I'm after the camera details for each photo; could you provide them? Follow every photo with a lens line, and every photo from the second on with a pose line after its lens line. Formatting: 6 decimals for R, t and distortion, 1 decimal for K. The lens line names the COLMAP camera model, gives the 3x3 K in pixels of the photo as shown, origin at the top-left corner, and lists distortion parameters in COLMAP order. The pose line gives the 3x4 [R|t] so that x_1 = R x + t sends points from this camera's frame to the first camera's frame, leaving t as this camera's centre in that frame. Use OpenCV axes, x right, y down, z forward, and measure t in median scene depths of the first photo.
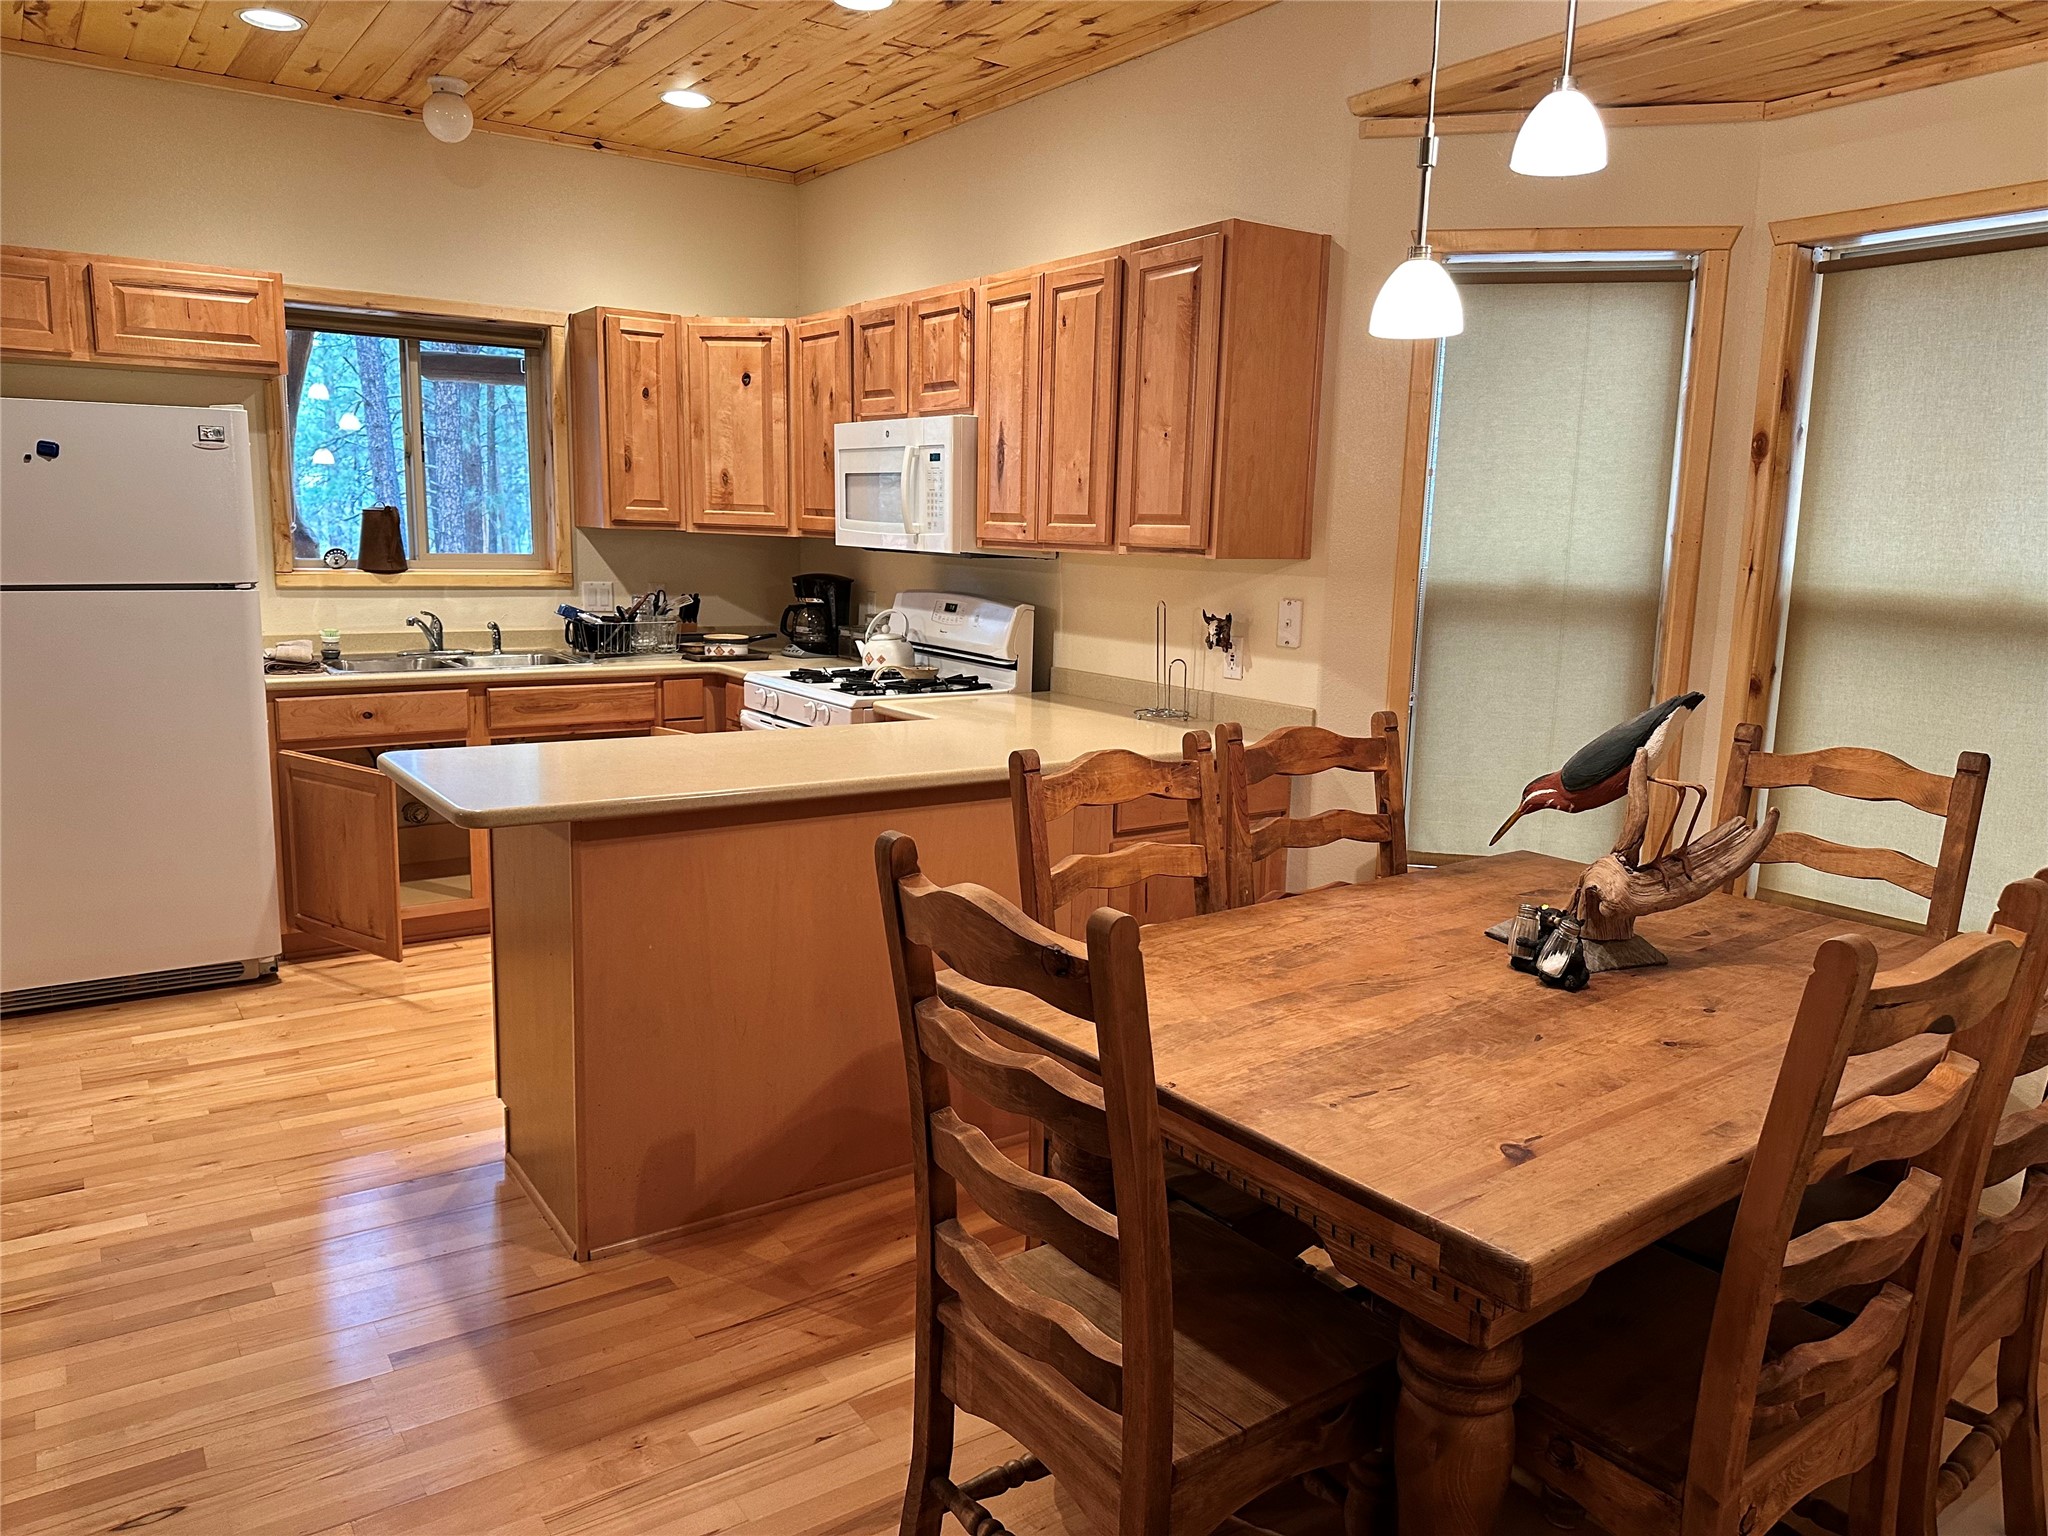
lens RADIAL K [[1453.0, 0, 1060.2], [0, 1453.0, 768.2], [0, 0, 1]] dist [0.127141, -0.236564]
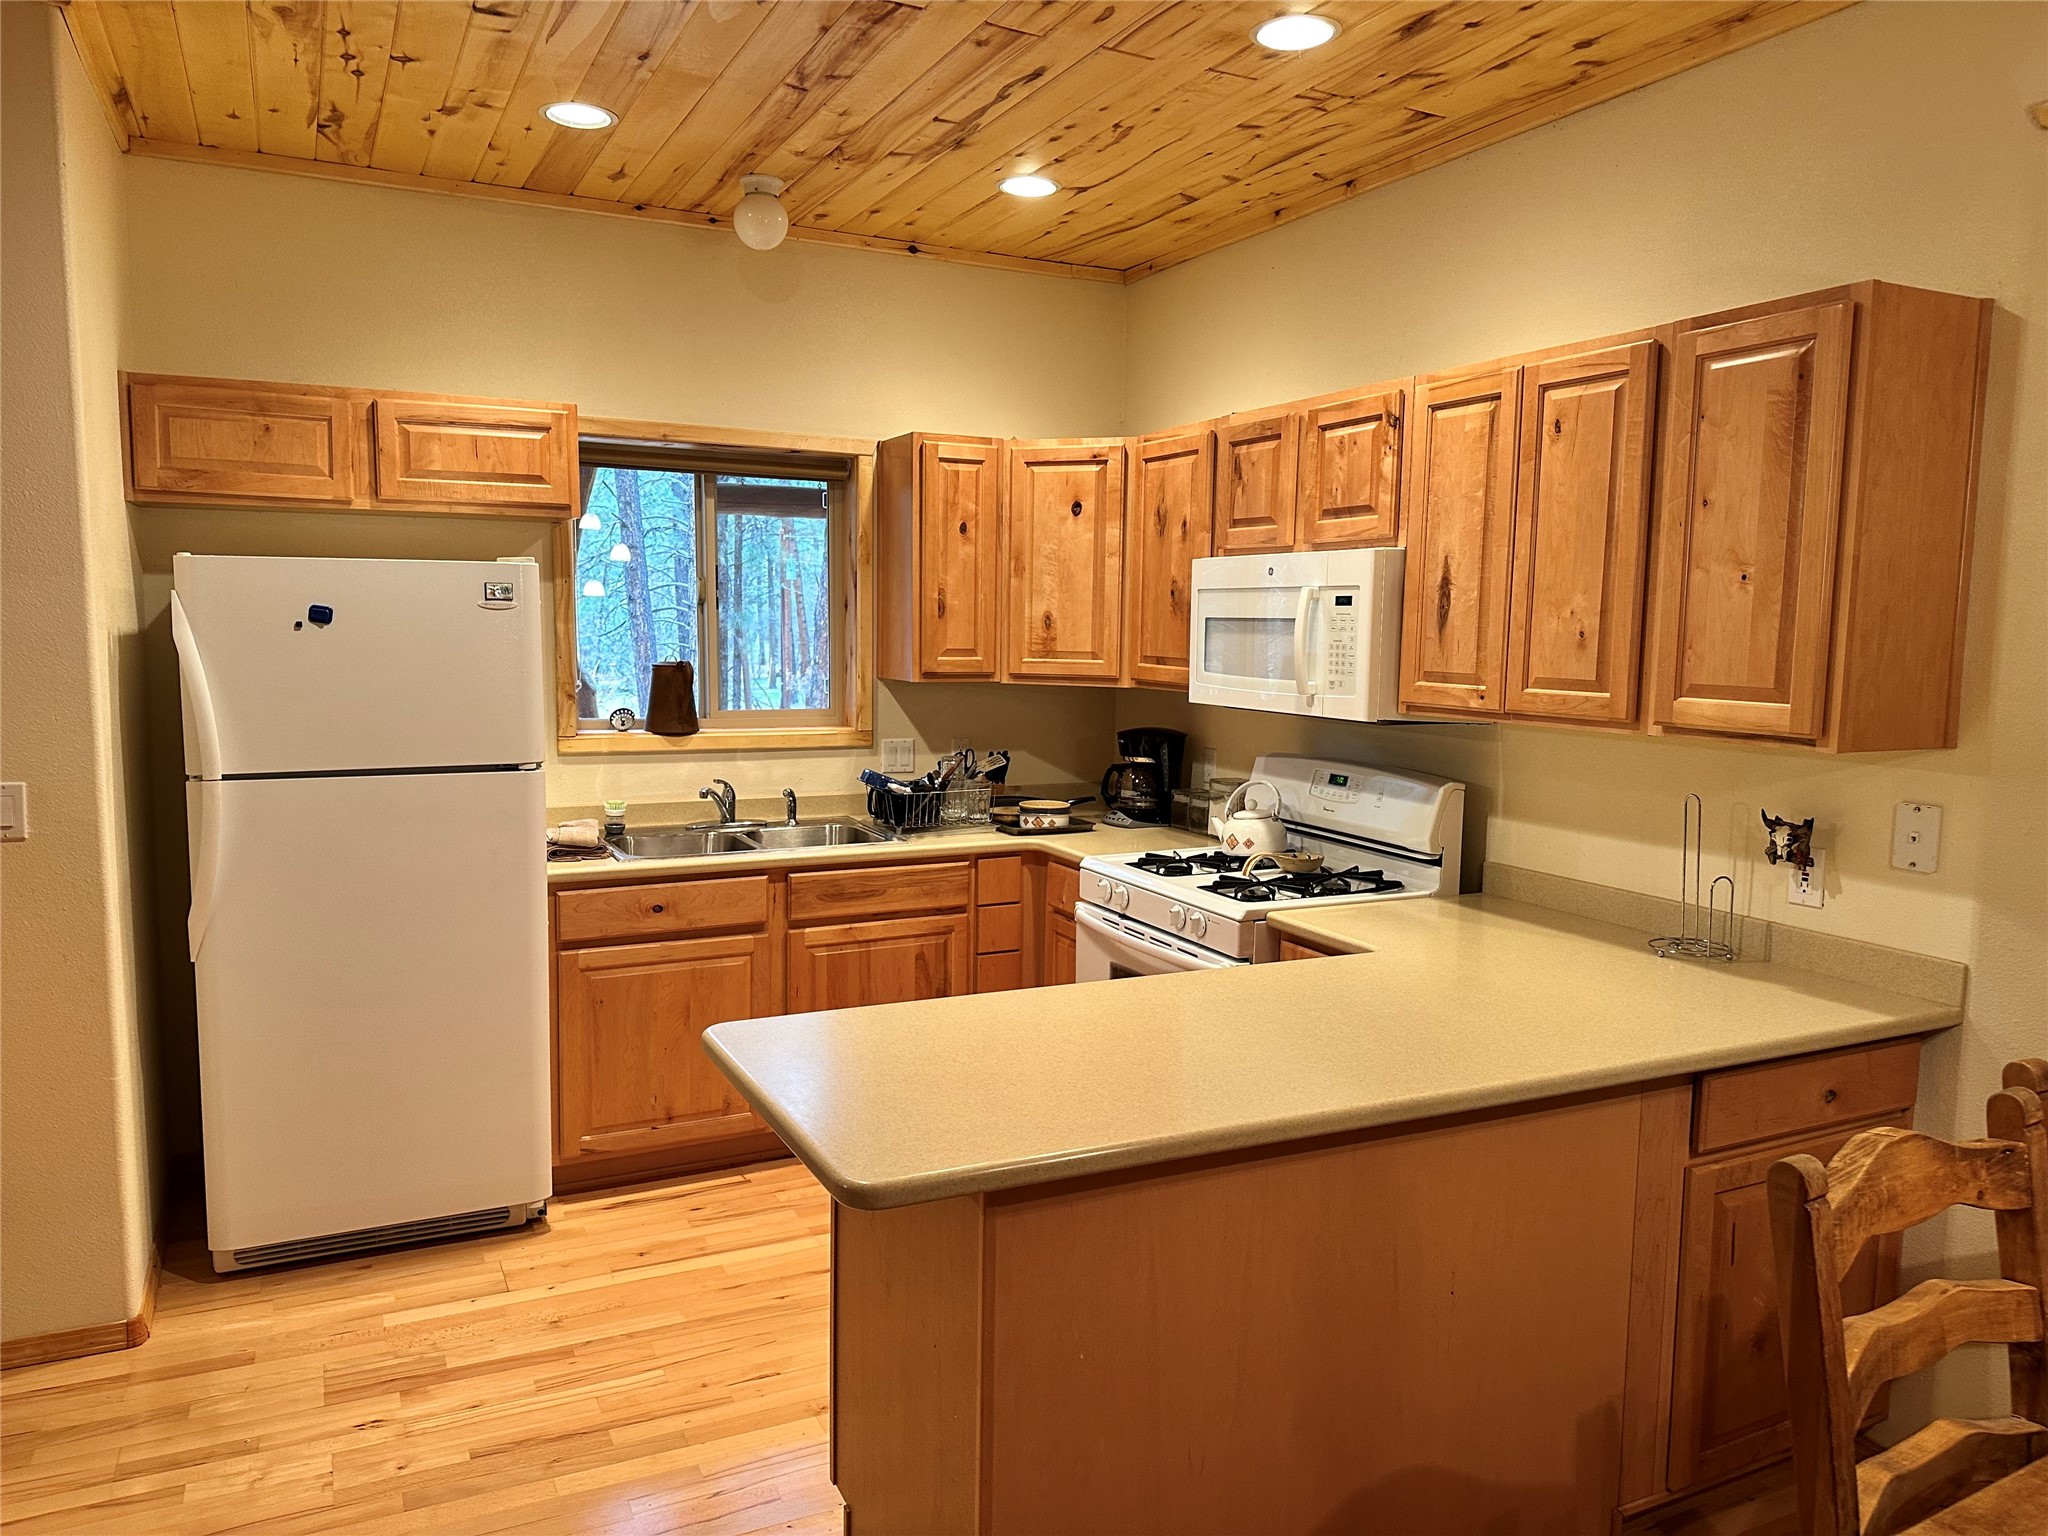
lens RADIAL K [[1437.1, 0, 1024.0], [0, 1437.1, 768.0], [0, 0, 1]] dist [0.187736, -0.401030]
pose [[0.987574, 0.002958, -0.157127, -0.127679], [-0.013179, 0.997860, -0.064048, -0.067332], [0.156602, 0.065323, 0.985499, 0.197197]]
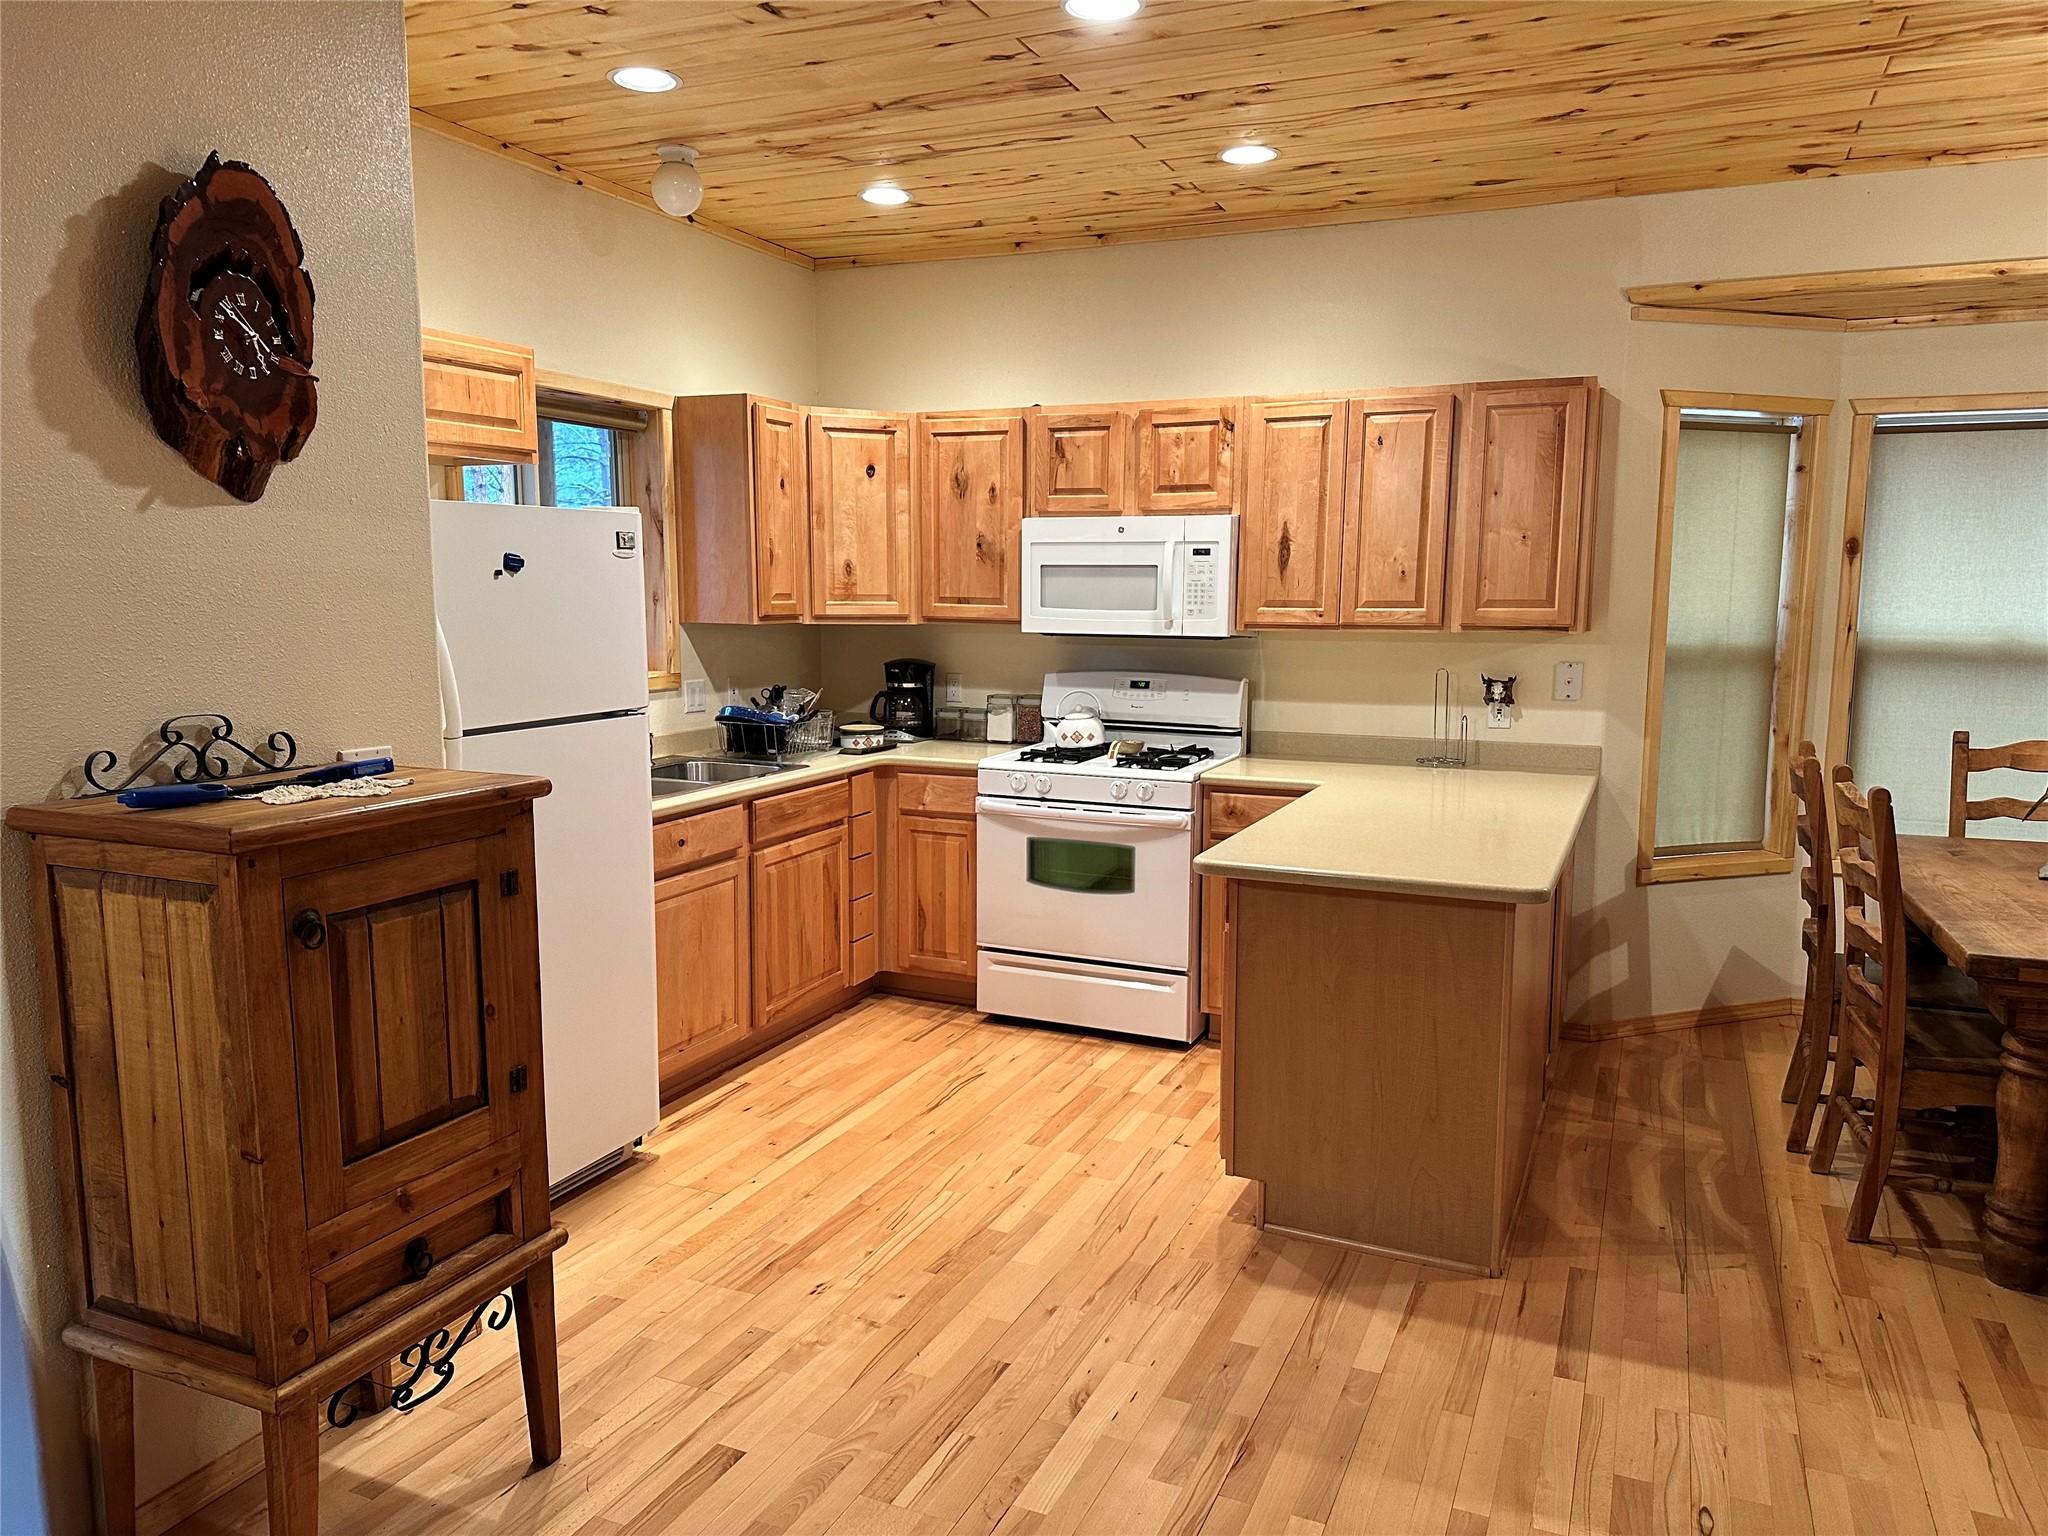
lens RADIAL K [[1436.1, 0, 1022.8], [0, 1436.1, 774.6], [0, 0, 1]] dist [0.039238, -0.043673]
pose [[0.853803, -0.090897, 0.512599, -0.747804], [0.103667, 0.994605, 0.003699, -0.059814], [-0.510170, 0.049981, 0.858620, 0.133168]]
